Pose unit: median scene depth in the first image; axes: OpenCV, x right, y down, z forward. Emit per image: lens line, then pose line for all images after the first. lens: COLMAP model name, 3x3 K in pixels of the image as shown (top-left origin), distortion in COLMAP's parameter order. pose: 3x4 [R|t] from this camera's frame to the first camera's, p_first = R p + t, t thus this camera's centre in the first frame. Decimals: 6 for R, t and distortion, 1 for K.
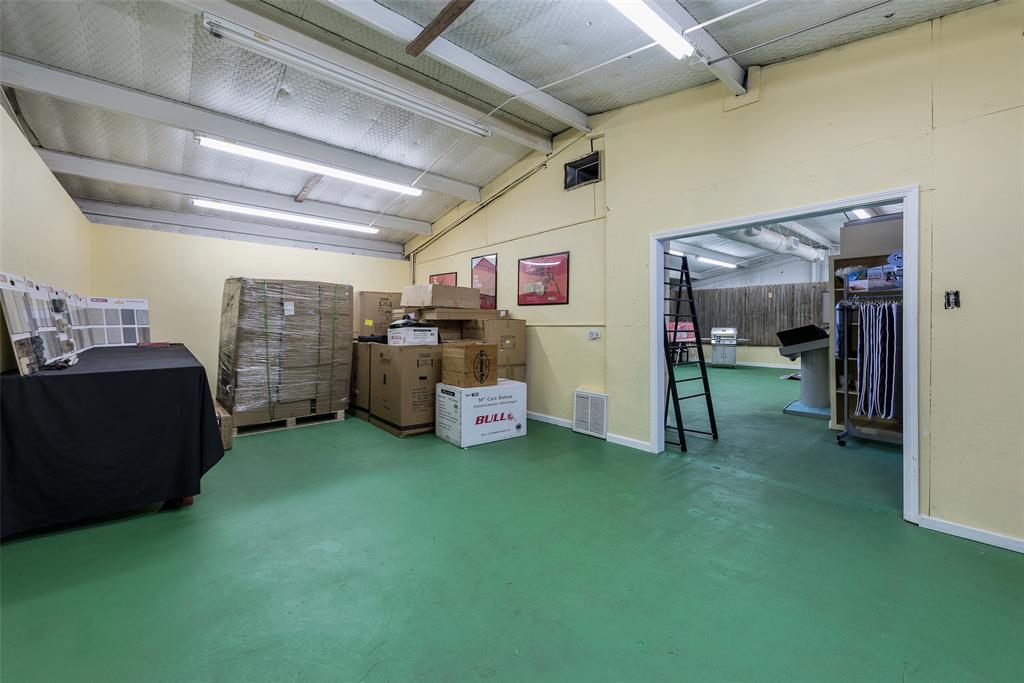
lens RADIAL K [[410.8, 0, 516.7], [0, 410.8, 332.8], [0, 0, 1]] dist [0.000654, -0.000214]
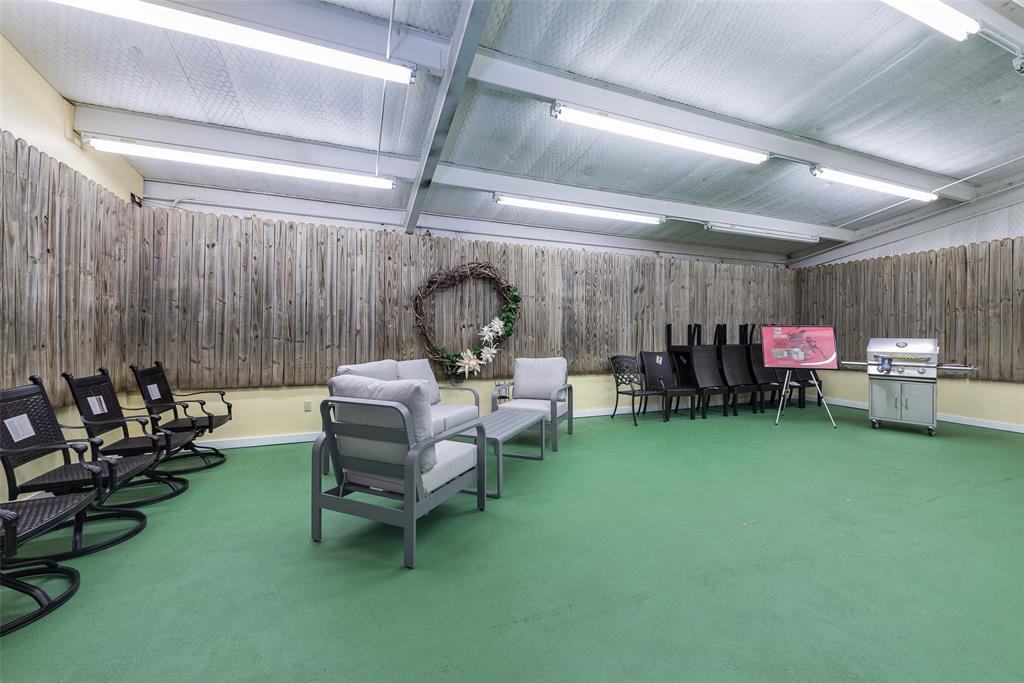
lens RADIAL K [[410.8, 0, 516.7], [0, 410.8, 332.8], [0, 0, 1]] dist [0.000654, -0.000214]
pose [[0.949104, -0.000788, -0.314963, 0.249400], [-0.004473, 0.999862, -0.015980, -0.009404], [0.314932, 0.016576, 0.948970, 0.449120]]
